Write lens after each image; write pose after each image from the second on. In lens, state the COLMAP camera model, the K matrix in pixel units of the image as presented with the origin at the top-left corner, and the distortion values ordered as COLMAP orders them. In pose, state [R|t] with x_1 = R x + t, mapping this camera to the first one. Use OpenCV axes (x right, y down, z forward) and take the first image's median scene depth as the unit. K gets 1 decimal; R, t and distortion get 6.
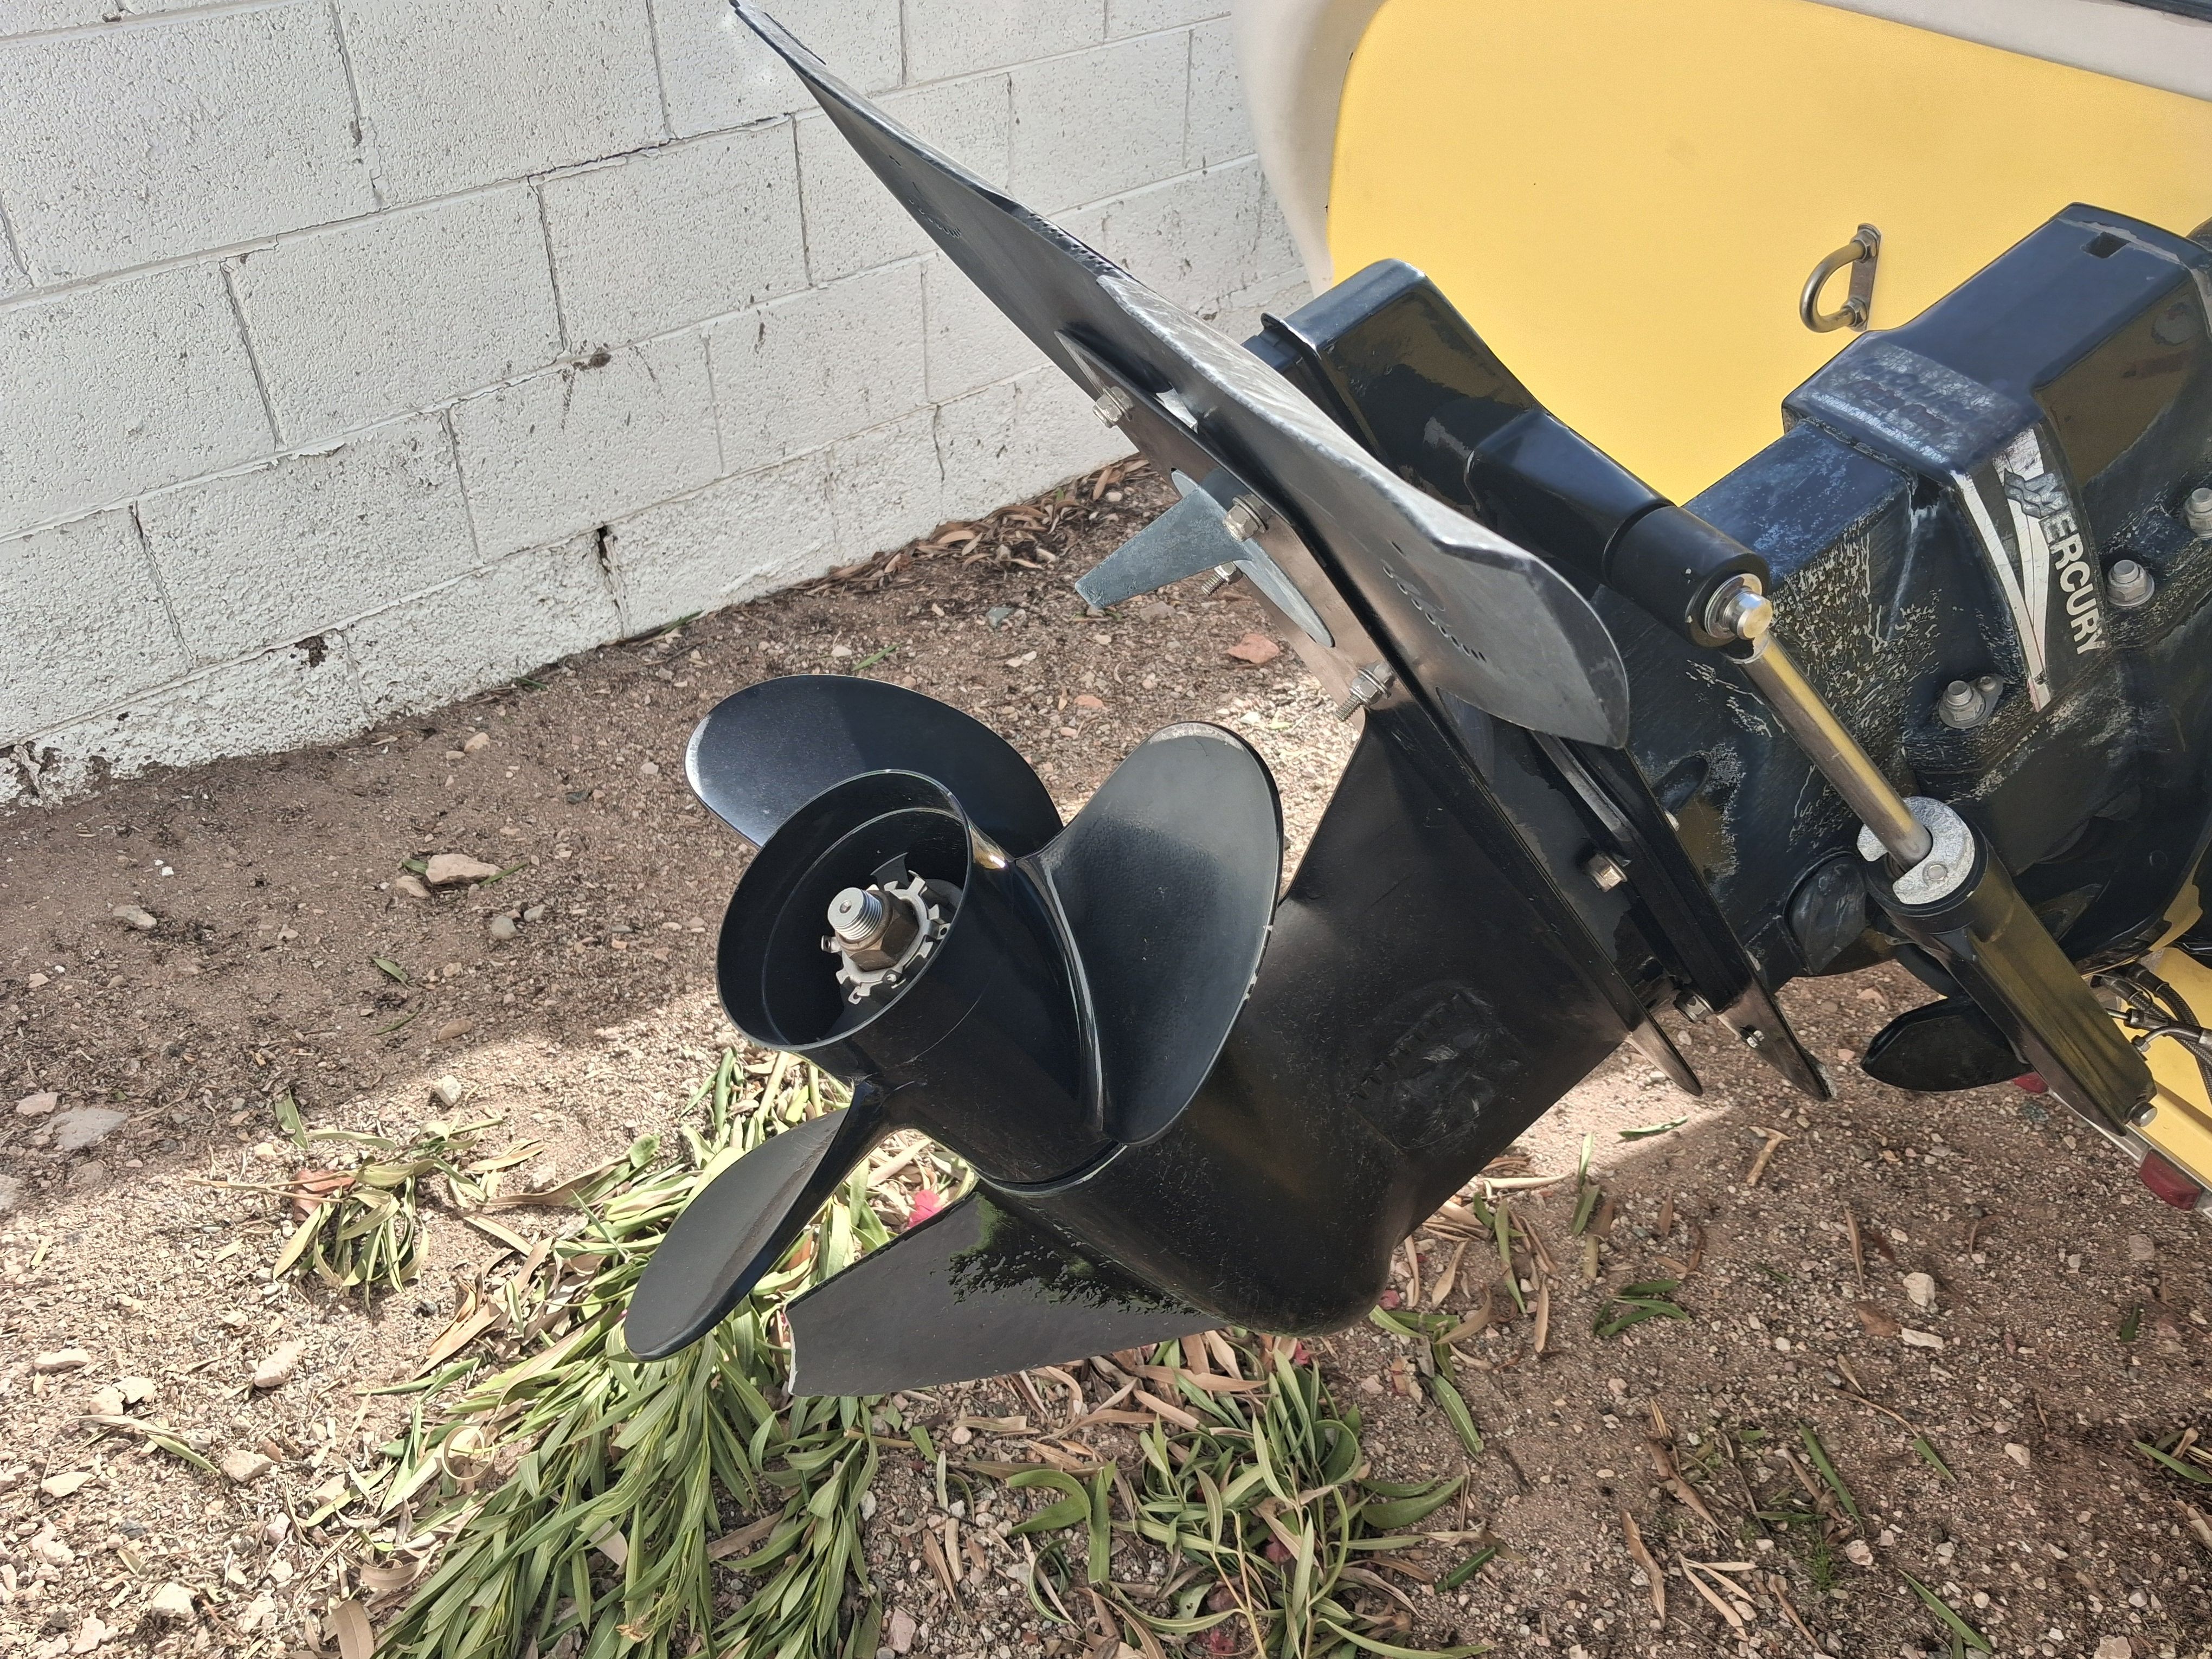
lens RADIAL K [[1711.5, 0, 1100.7], [0, 1711.5, 768.3], [0, 0, 1]] dist [0.012234, -0.035161]
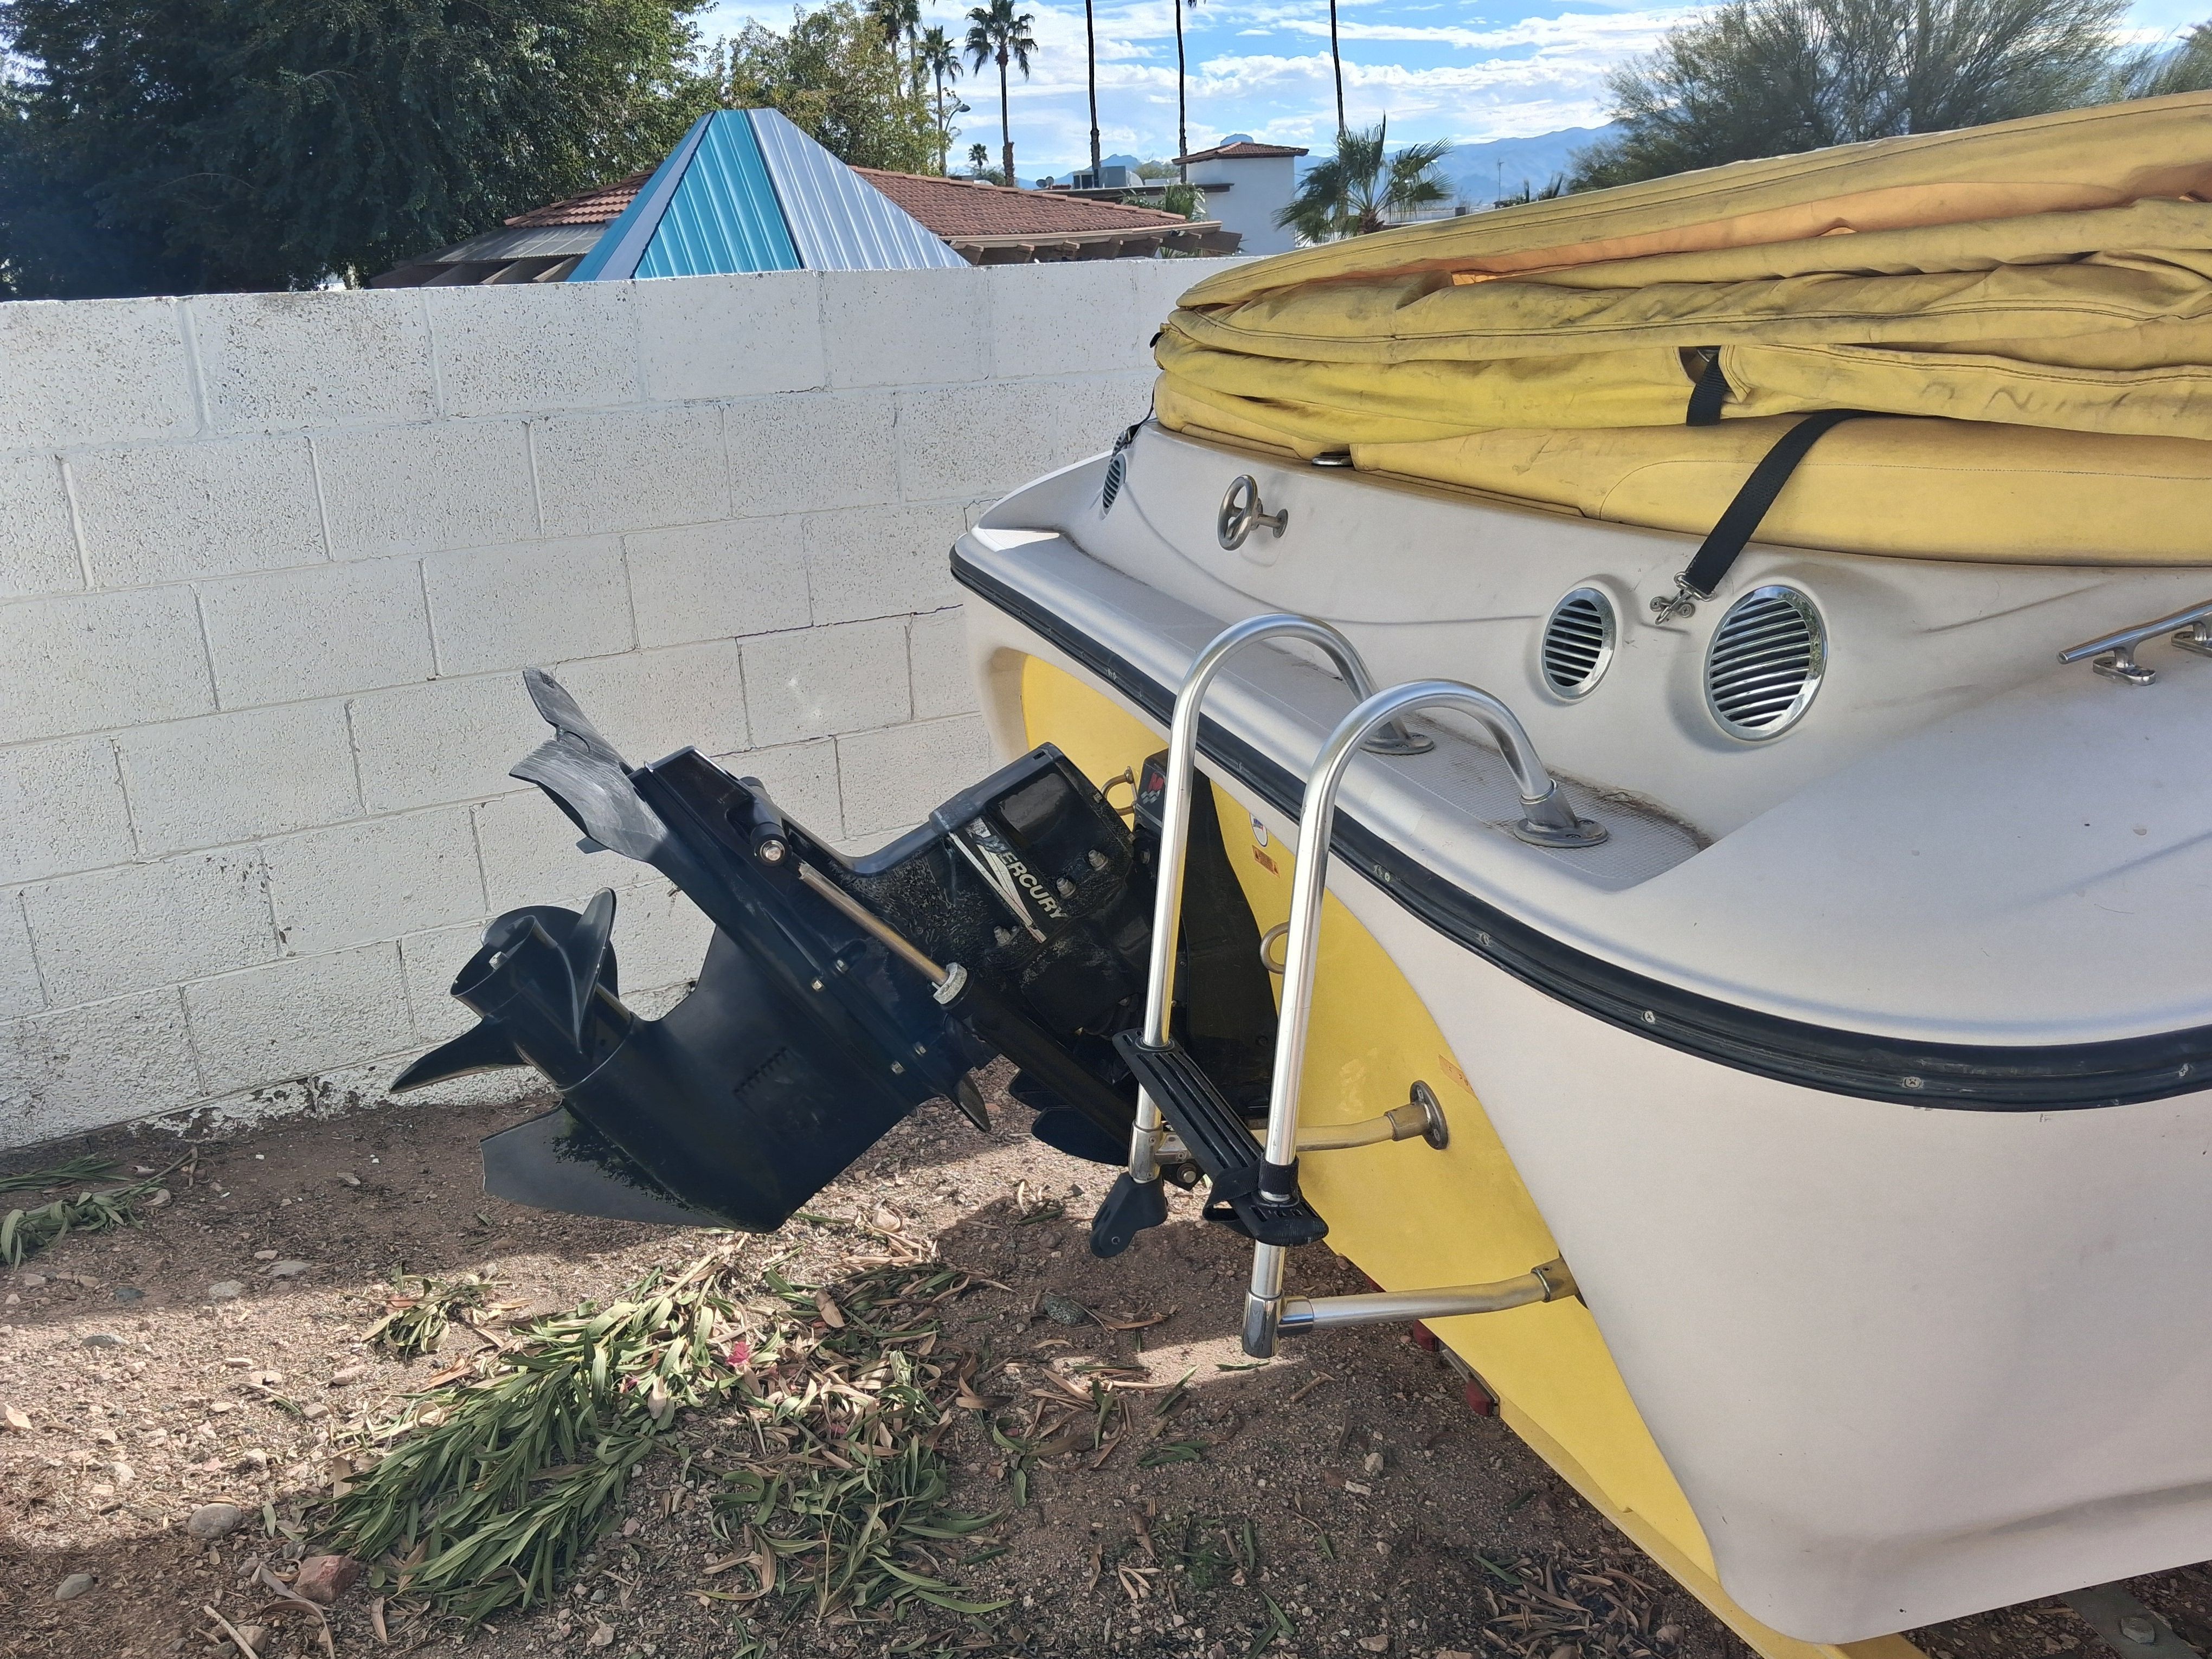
lens RADIAL K [[1666.2, 0, 1106.0], [0, 1666.2, 829.5], [0, 0, 1]] dist [-0.015899, 0.001165]
pose [[0.983952, 0.012271, -0.178014, 0.531668], [-0.068850, 0.946485, -0.315318, 0.270631], [0.164618, 0.322514, 0.932140, -0.589347]]
